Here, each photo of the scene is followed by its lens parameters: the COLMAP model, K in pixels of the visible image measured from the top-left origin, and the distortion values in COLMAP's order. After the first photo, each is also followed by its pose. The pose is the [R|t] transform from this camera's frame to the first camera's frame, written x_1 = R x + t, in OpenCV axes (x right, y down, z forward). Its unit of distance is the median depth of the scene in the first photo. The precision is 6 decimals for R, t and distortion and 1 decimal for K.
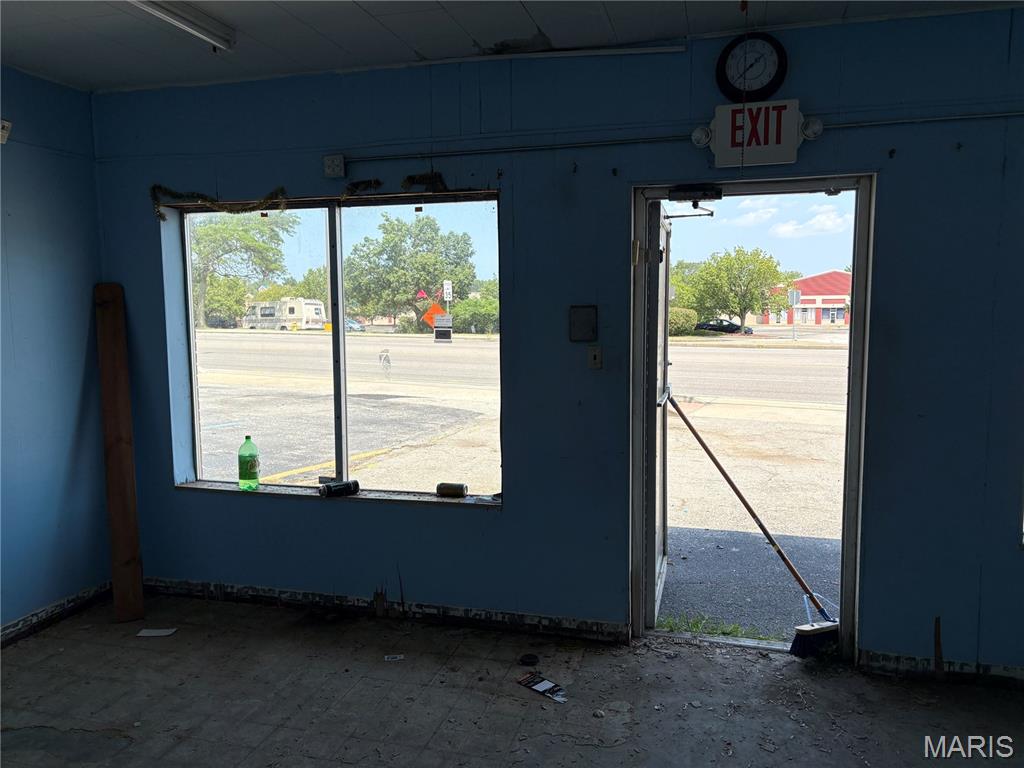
lens RADIAL K [[782.9, 0, 512.0], [0, 782.9, 384.0], [0, 0, 1]] dist [0.057787, -0.045949]
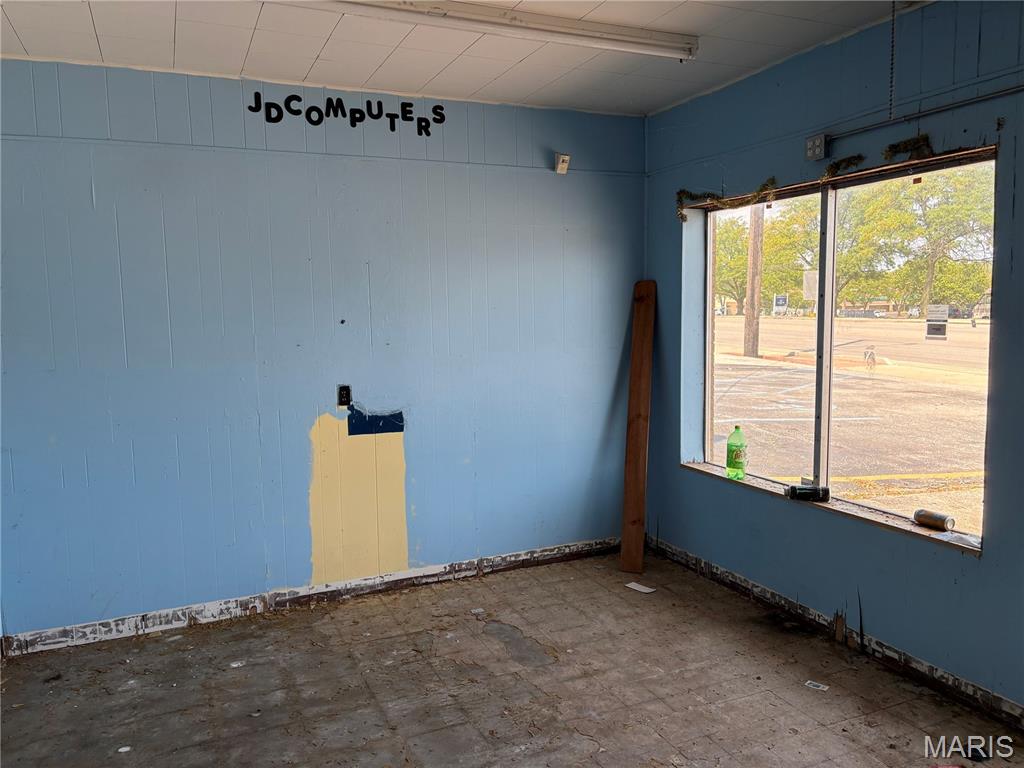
lens RADIAL K [[788.6, 0, 512.0], [0, 788.6, 384.0], [0, 0, 1]] dist [0.006917, -0.001622]
pose [[0.626684, 0.073942, -0.775757, 0.279723], [-0.062780, 0.997043, 0.044318, -0.015725], [0.776740, 0.020929, 0.629473, 0.133259]]
